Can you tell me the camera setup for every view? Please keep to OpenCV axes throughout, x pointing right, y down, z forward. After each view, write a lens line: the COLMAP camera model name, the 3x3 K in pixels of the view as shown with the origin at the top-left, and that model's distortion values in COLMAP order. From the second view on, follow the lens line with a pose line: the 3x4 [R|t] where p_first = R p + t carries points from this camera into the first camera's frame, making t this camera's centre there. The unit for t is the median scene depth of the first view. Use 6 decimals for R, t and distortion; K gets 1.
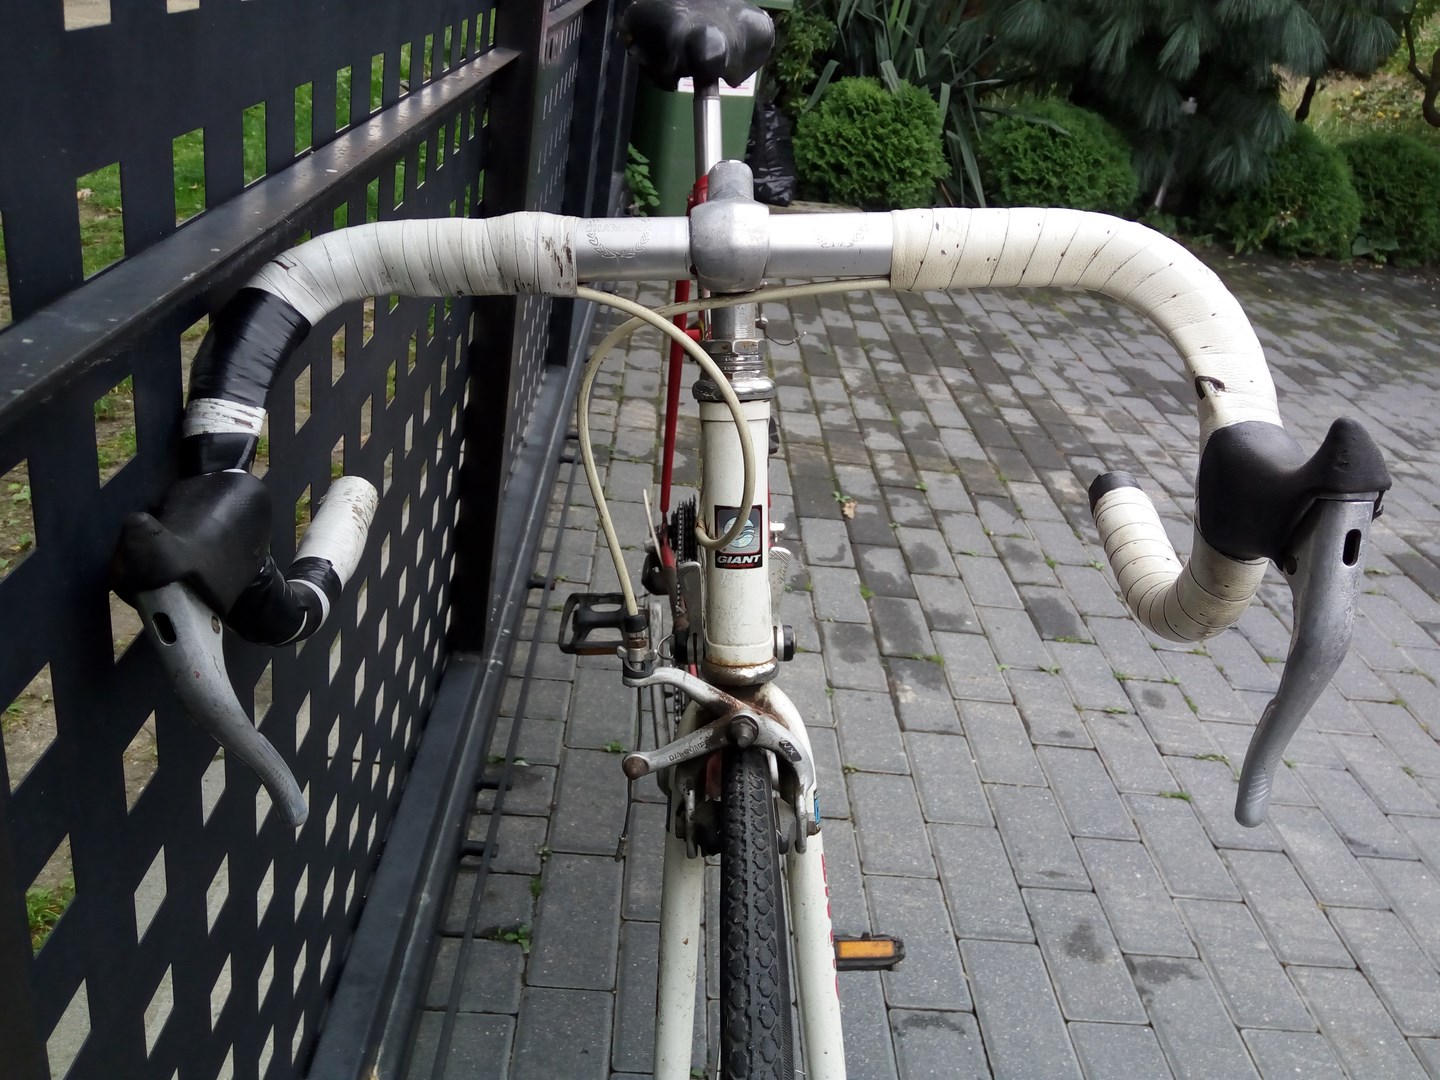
lens RADIAL K [[1119.1, 0, 710.0], [0, 1119.1, 518.2], [0, 0, 1]] dist [0.084330, -0.098872]
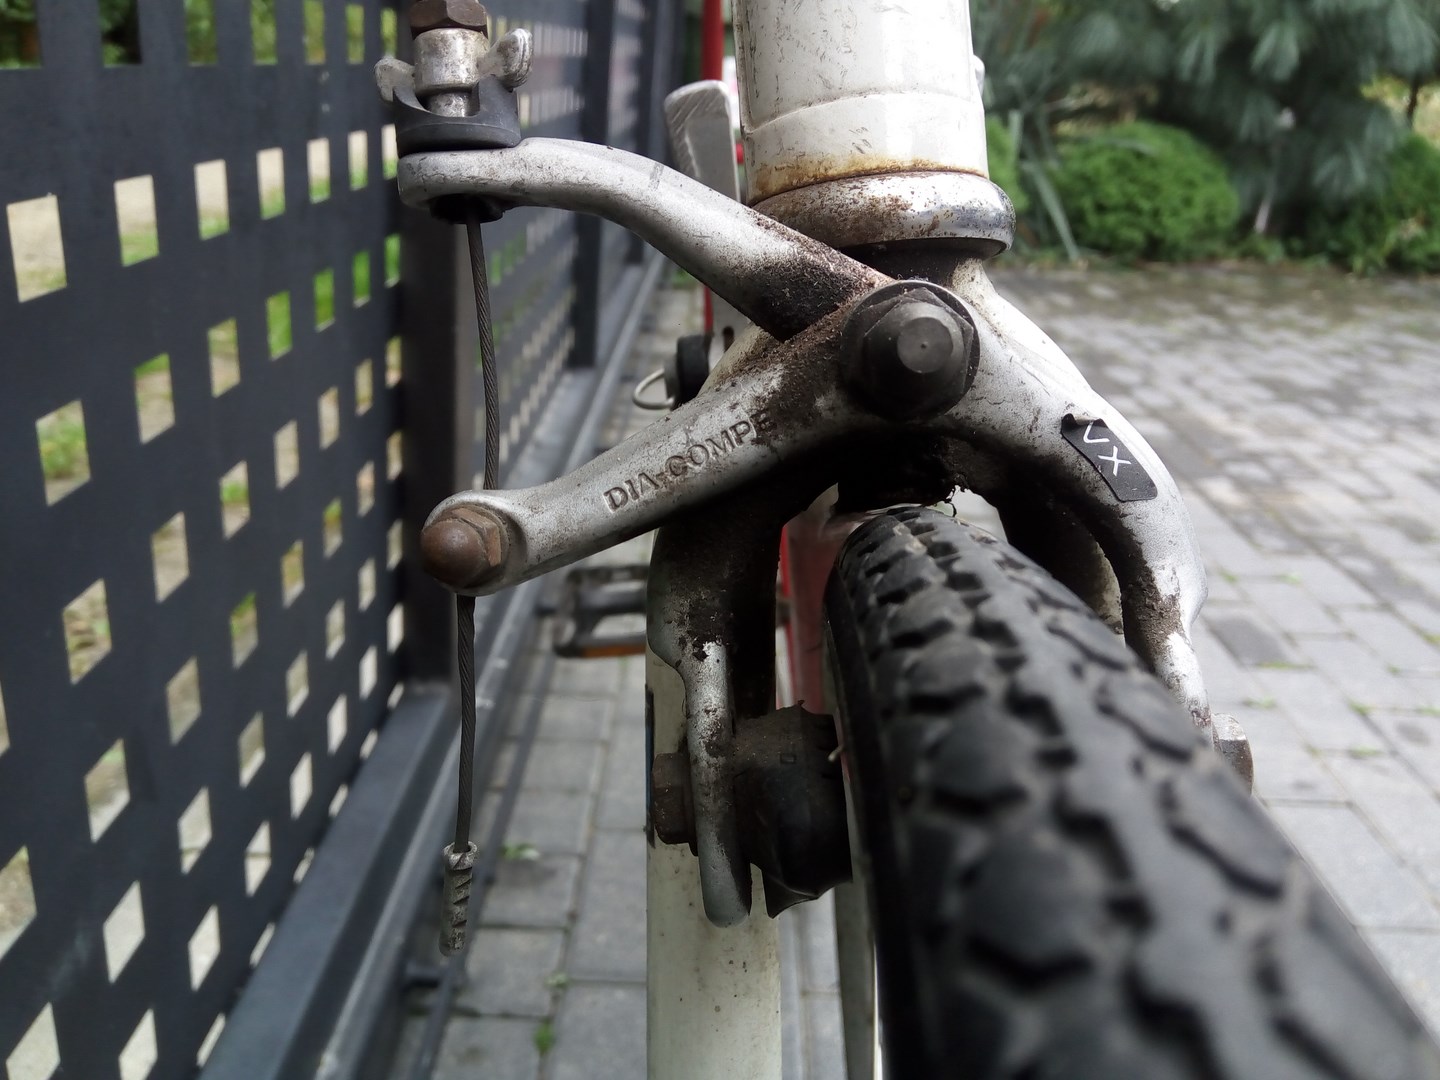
lens RADIAL K [[1129.4, 0, 720.0], [0, 1129.4, 540.0], [0, 0, 1]] dist [0.068381, -0.101102]
pose [[0.996722, -0.059314, -0.055019, 0.000055], [0.054261, 0.994536, -0.089188, 0.048790], [0.060009, 0.085910, 0.994494, 0.151657]]
